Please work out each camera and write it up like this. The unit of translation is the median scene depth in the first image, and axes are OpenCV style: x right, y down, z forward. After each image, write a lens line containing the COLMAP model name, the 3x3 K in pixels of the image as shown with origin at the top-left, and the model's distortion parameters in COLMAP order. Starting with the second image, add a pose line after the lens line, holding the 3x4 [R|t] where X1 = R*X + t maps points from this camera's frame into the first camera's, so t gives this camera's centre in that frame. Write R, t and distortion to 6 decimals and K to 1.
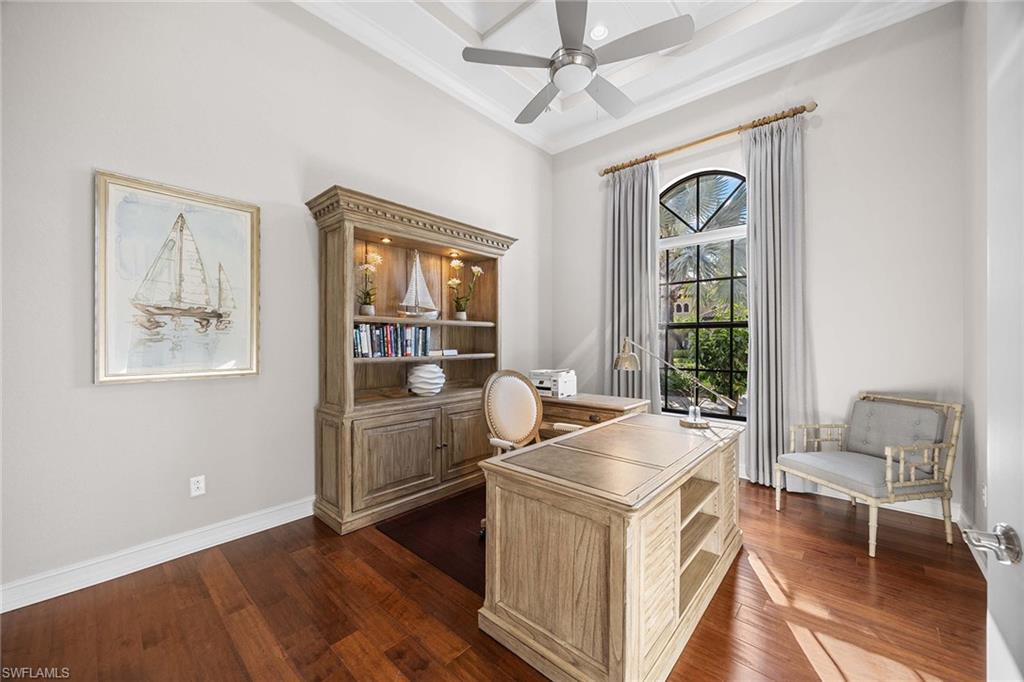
lens RADIAL K [[391.7, 0, 509.1], [0, 391.7, 338.7], [0, 0, 1]] dist [0.000095, -0.000461]
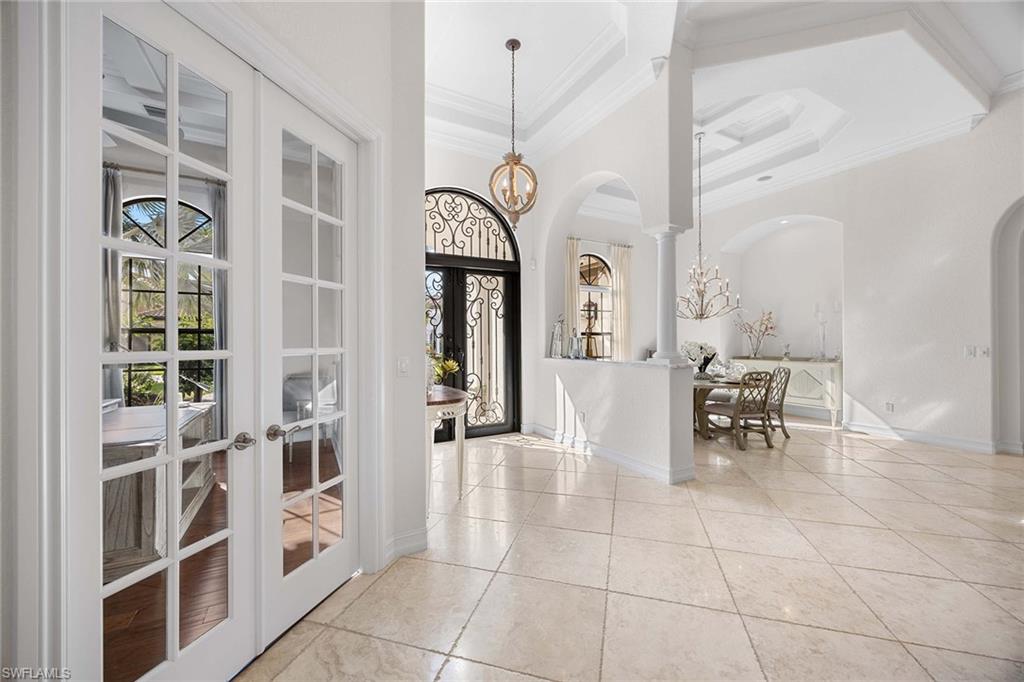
lens RADIAL K [[391.7, 0, 510.7], [0, 391.7, 341.3], [0, 0, 1]] dist [0.000095, -0.000461]
pose [[0.334373, 0.005759, 0.942423, -0.276812], [0.002262, 0.999974, -0.006914, 0.007366], [-0.942438, 0.004444, 0.334351, -0.353964]]
